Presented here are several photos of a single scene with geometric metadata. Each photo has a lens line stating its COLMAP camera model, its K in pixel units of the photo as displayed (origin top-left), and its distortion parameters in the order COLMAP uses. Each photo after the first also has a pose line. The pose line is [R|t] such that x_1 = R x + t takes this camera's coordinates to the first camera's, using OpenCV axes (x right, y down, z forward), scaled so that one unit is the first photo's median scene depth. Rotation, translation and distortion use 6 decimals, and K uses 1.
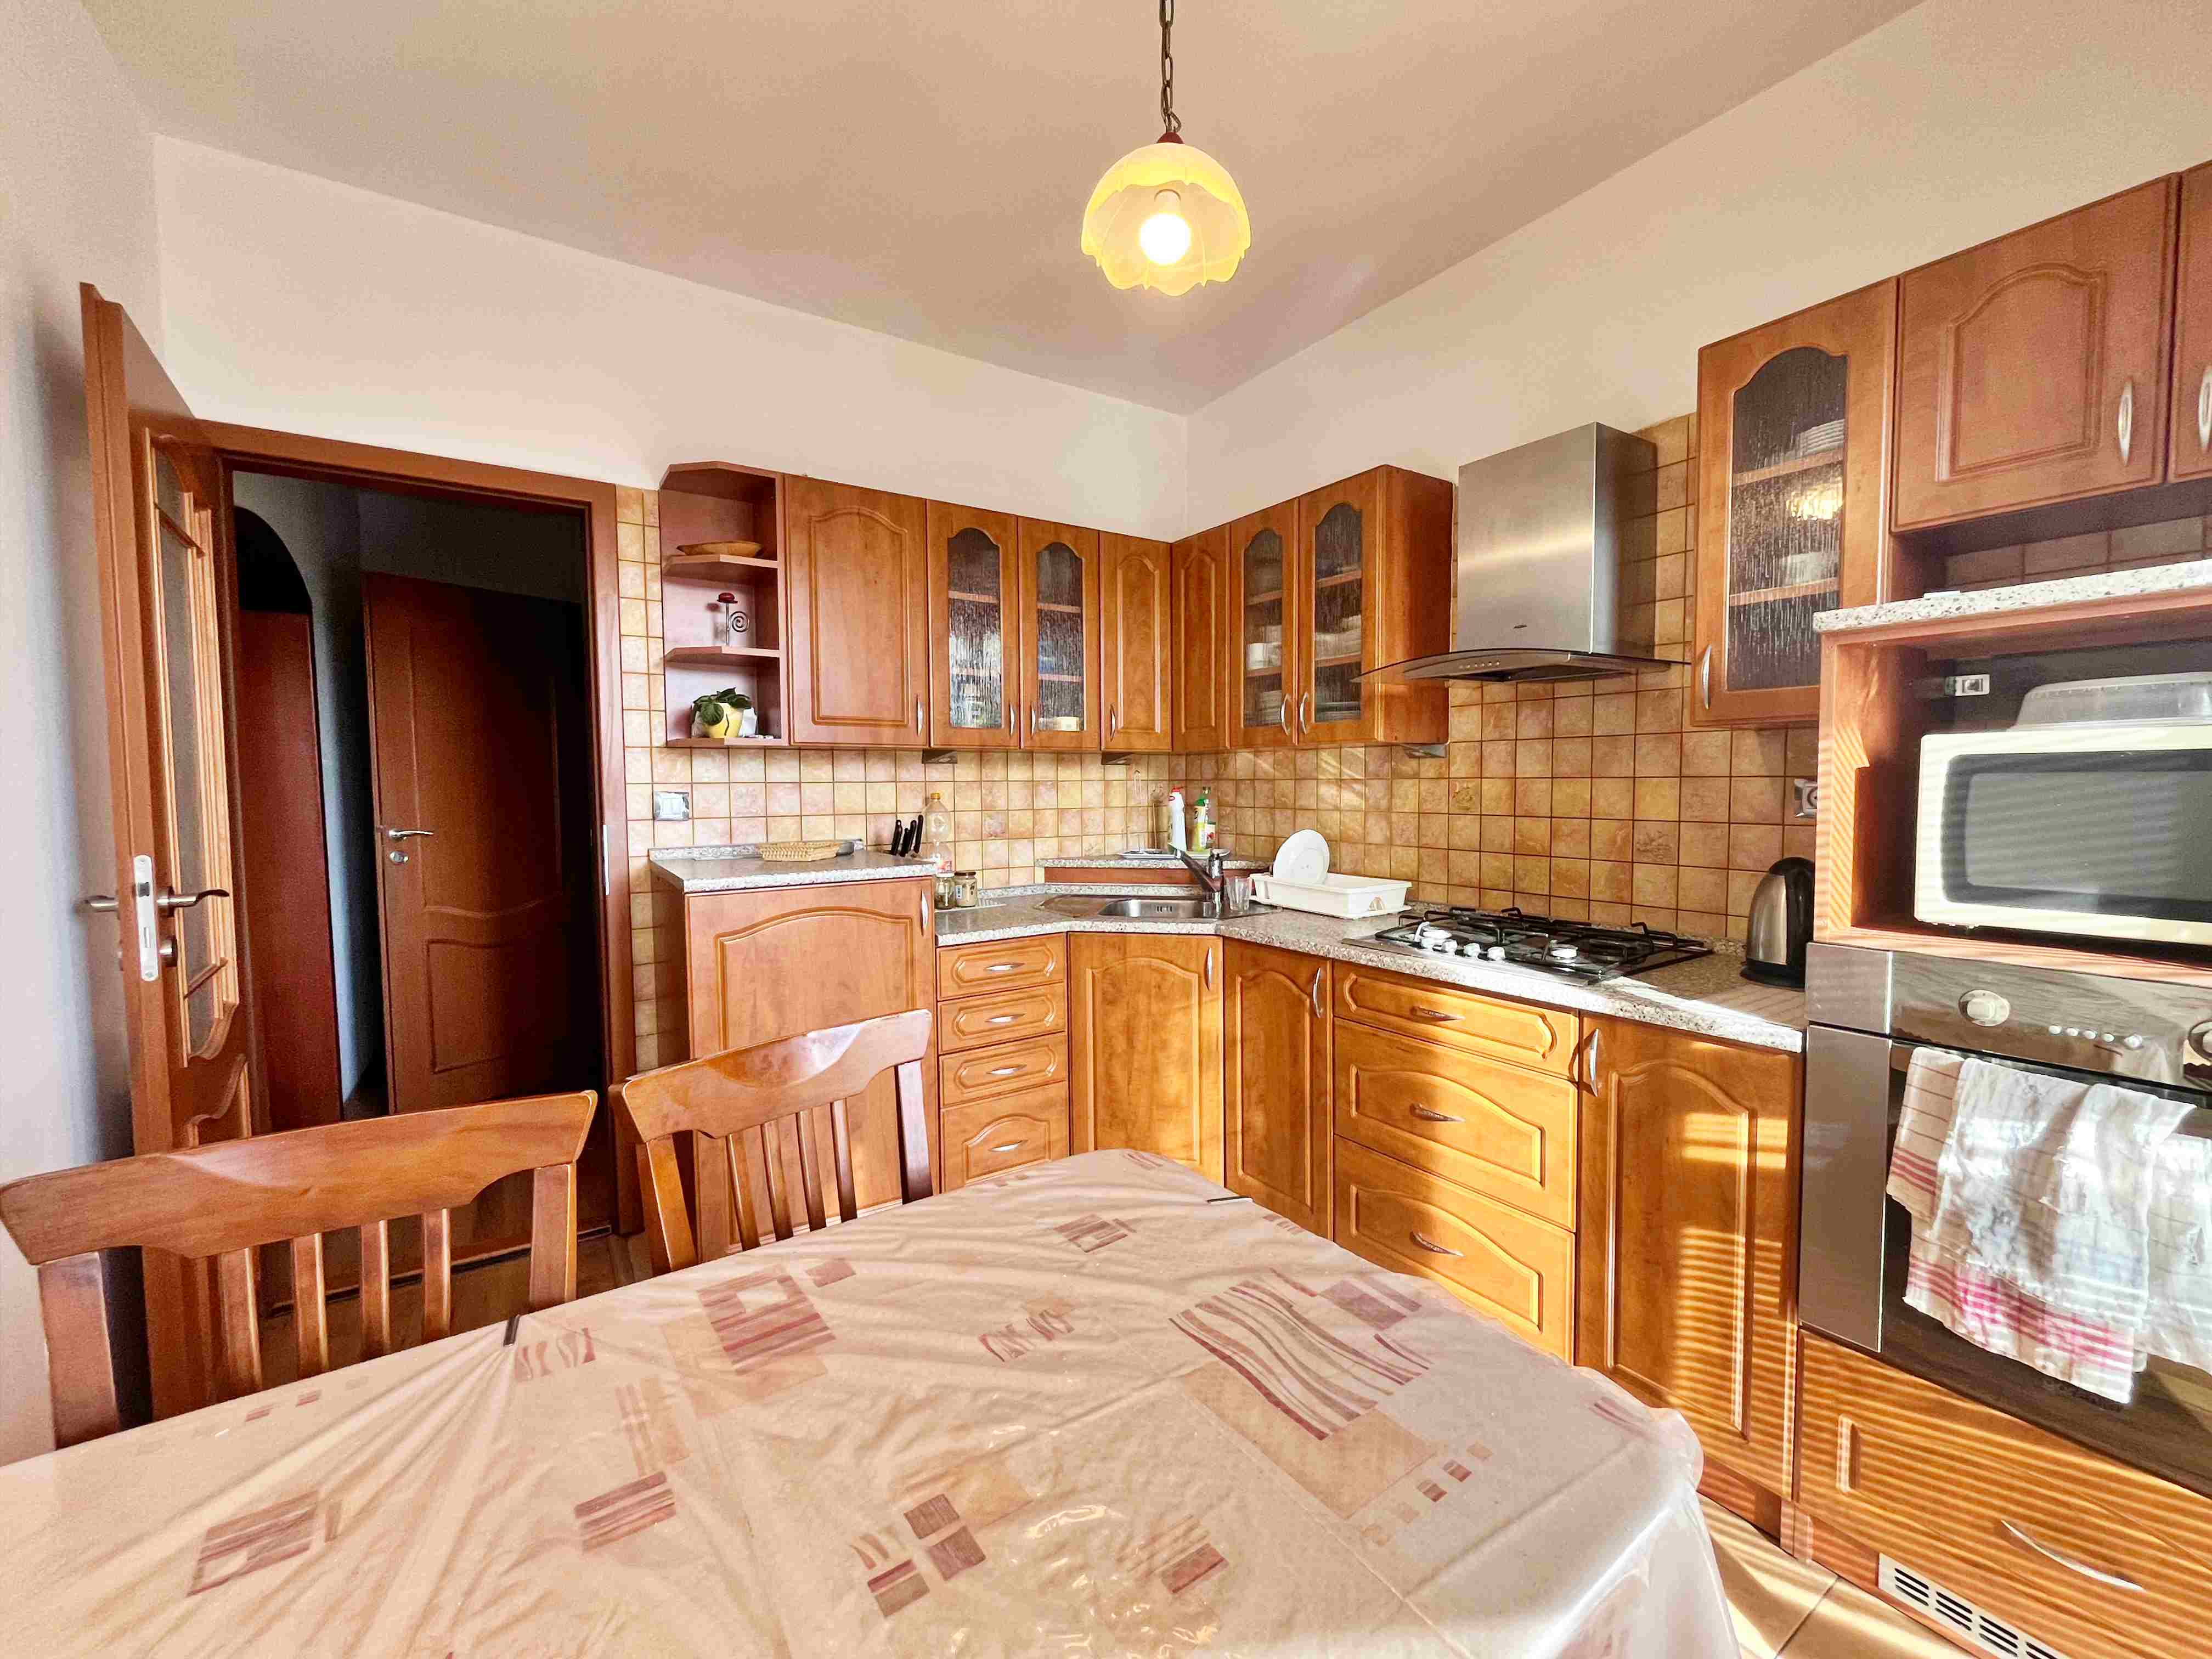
lens RADIAL K [[901.6, 0, 1097.2], [0, 901.6, 838.9], [0, 0, 1]] dist [-0.002100, -0.000072]
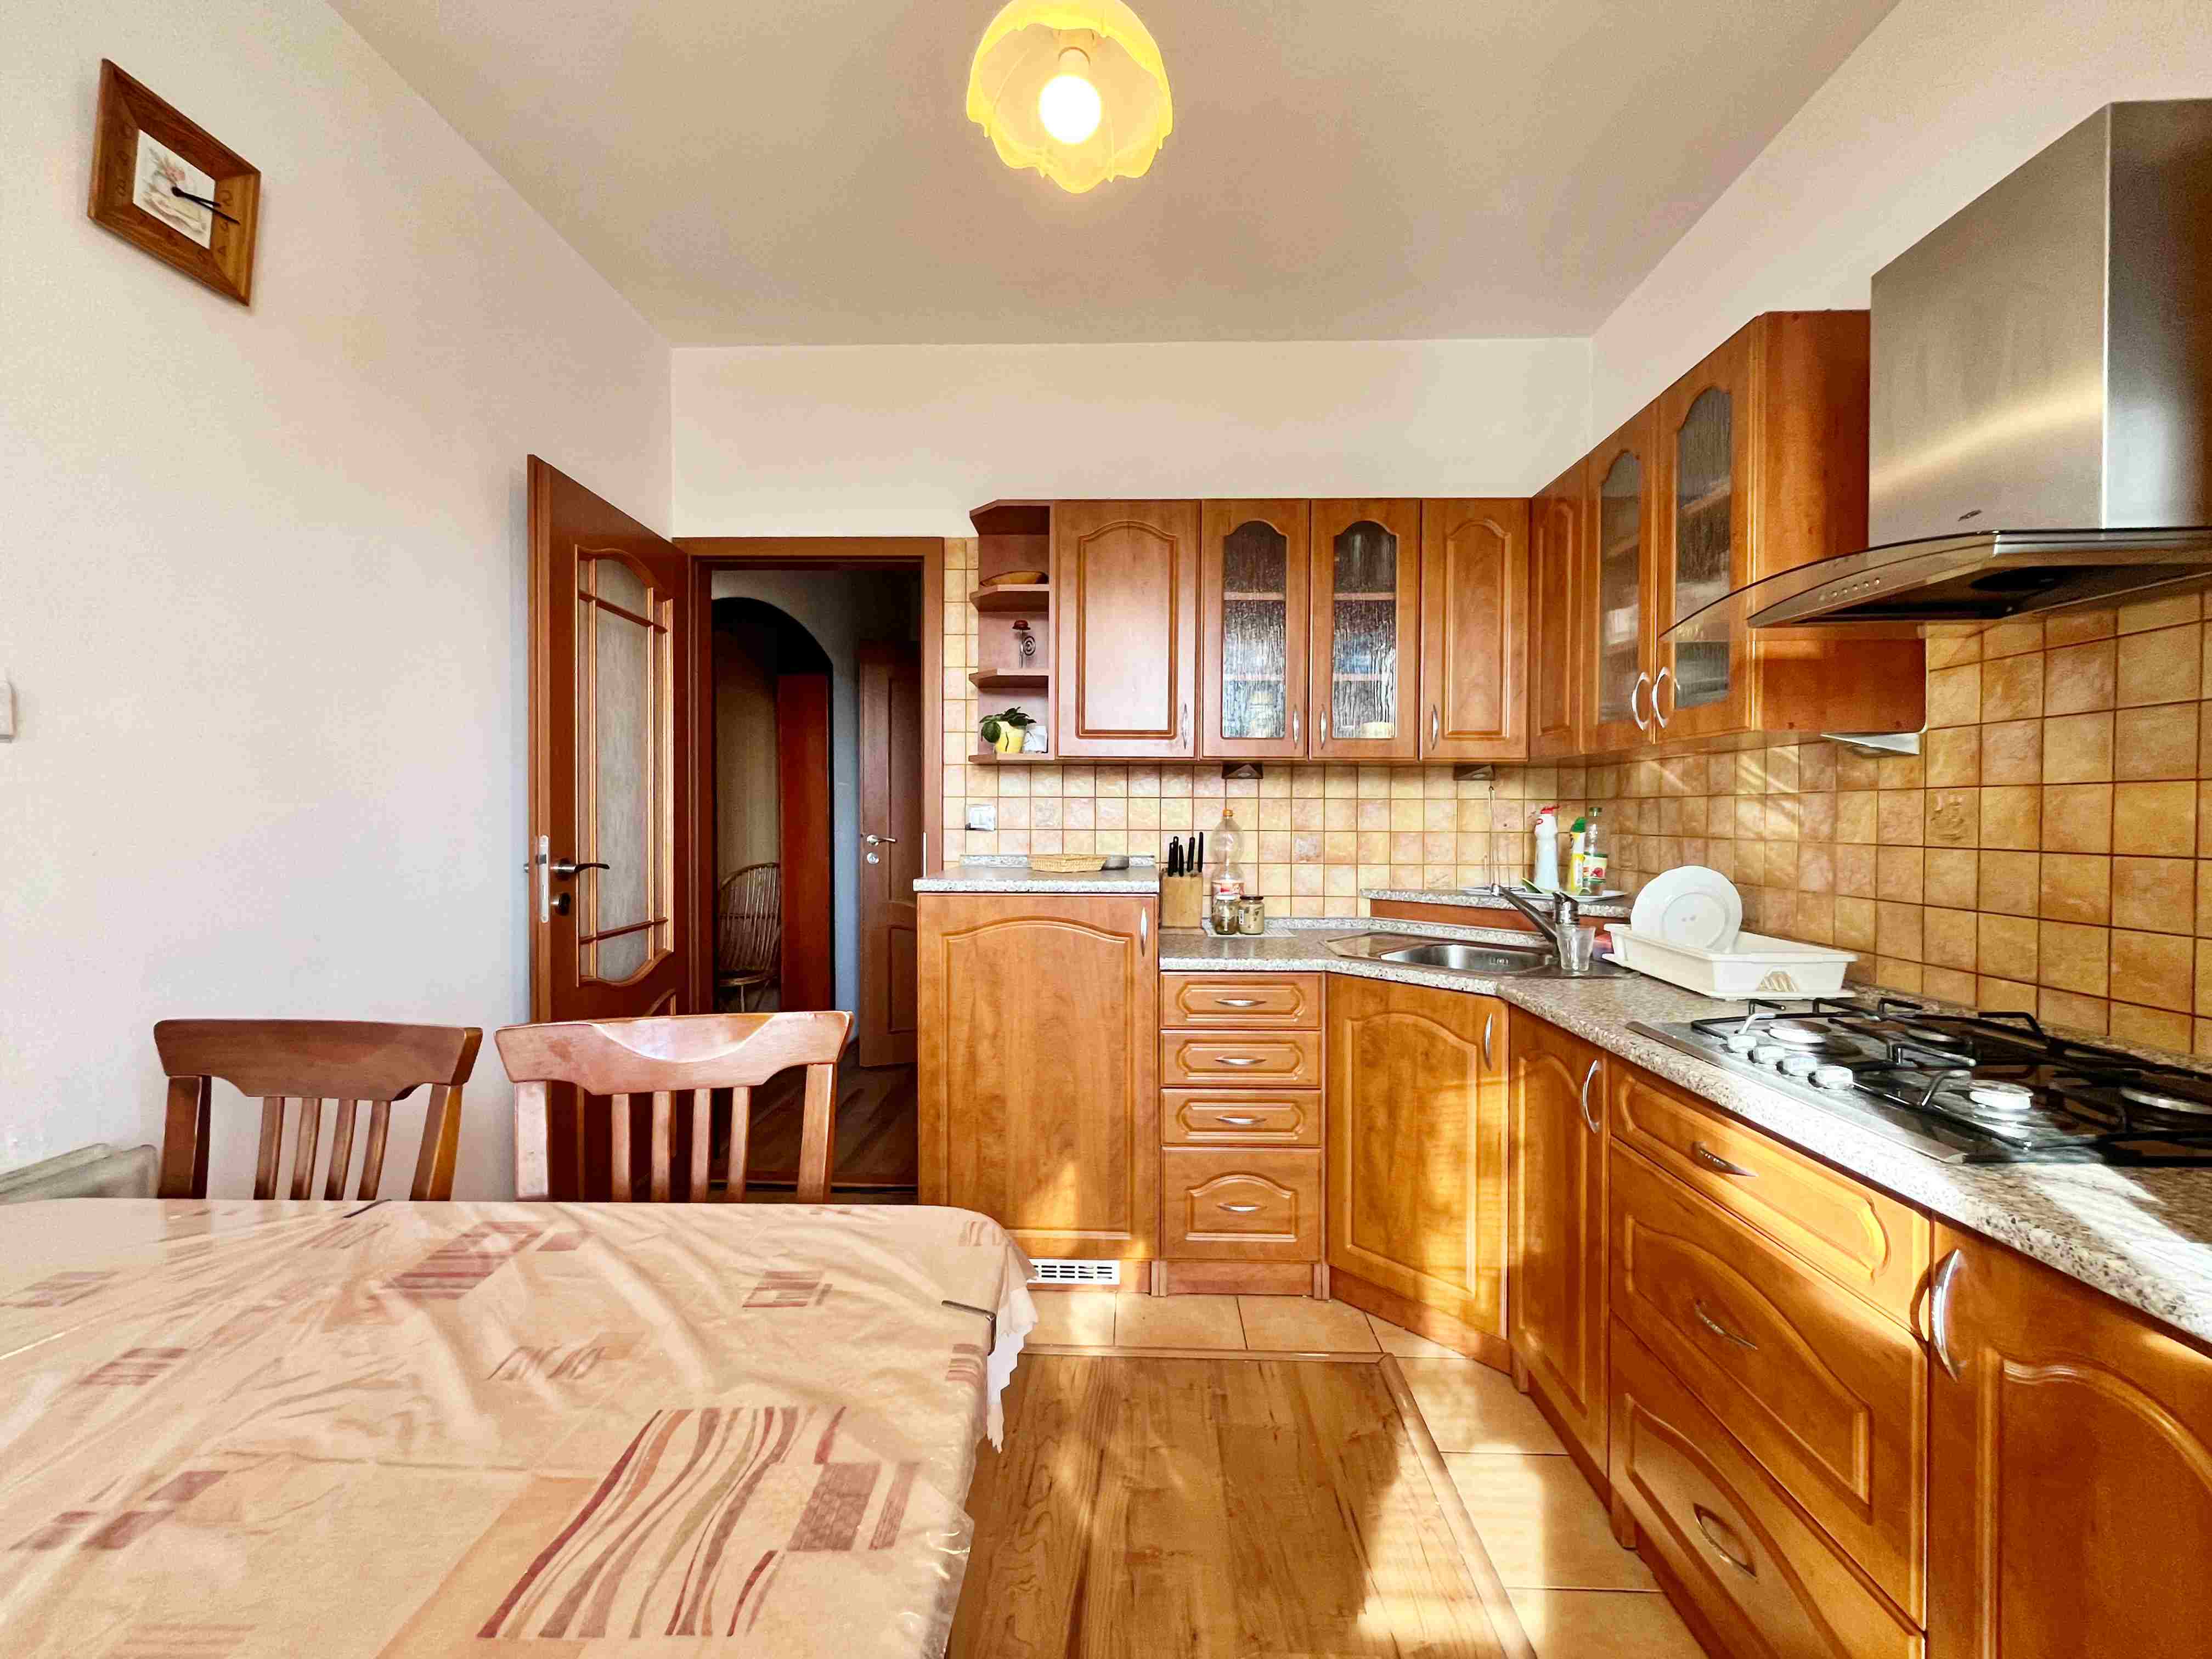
lens RADIAL K [[901.6, 0, 1098.5], [0, 901.6, 835.1], [0, 0, 1]] dist [-0.002100, -0.000072]
pose [[0.815500, 0.024339, -0.578245, 0.304493], [-0.048271, 0.998495, -0.026050, 0.007542], [0.576740, 0.049156, 0.815447, 0.194736]]
